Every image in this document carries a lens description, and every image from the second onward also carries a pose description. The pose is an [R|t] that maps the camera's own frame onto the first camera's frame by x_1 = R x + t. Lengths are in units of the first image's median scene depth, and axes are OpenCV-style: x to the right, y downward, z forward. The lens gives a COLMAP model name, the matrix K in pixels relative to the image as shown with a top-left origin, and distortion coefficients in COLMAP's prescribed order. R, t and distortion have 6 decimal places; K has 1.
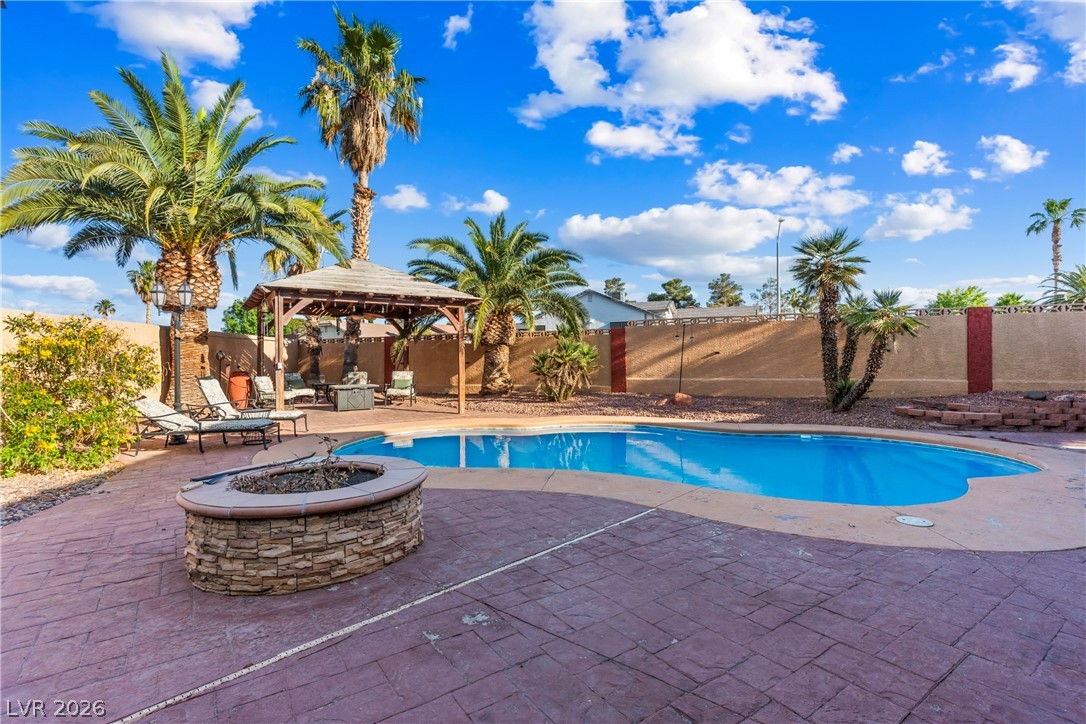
lens RADIAL K [[512.4, 0, 544.2], [0, 512.4, 359.6], [0, 0, 1]] dist [0.001664, 0.000409]
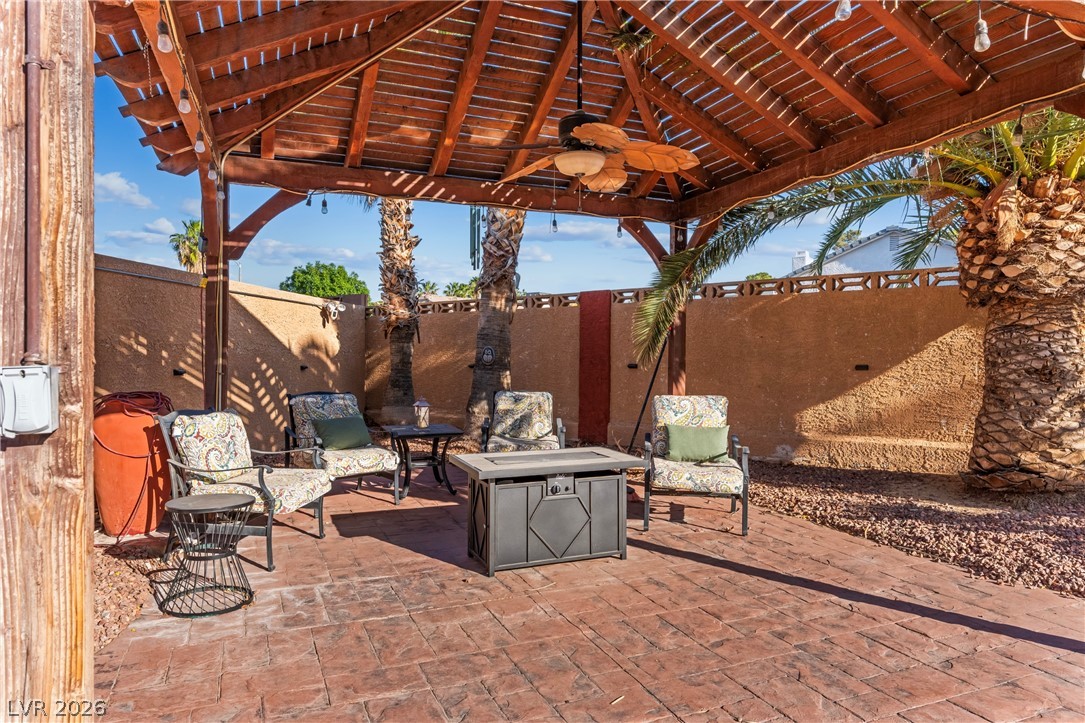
lens RADIAL K [[668.6, 0, 542.5], [0, 668.6, 361.5], [0, 0, 1]] dist [0.002109, 0.000317]
pose [[0.976698, 0.010469, -0.214364, -0.249211], [-0.009355, 0.999937, 0.006212, 0.002041], [0.214415, -0.004062, 0.976734, 0.561207]]
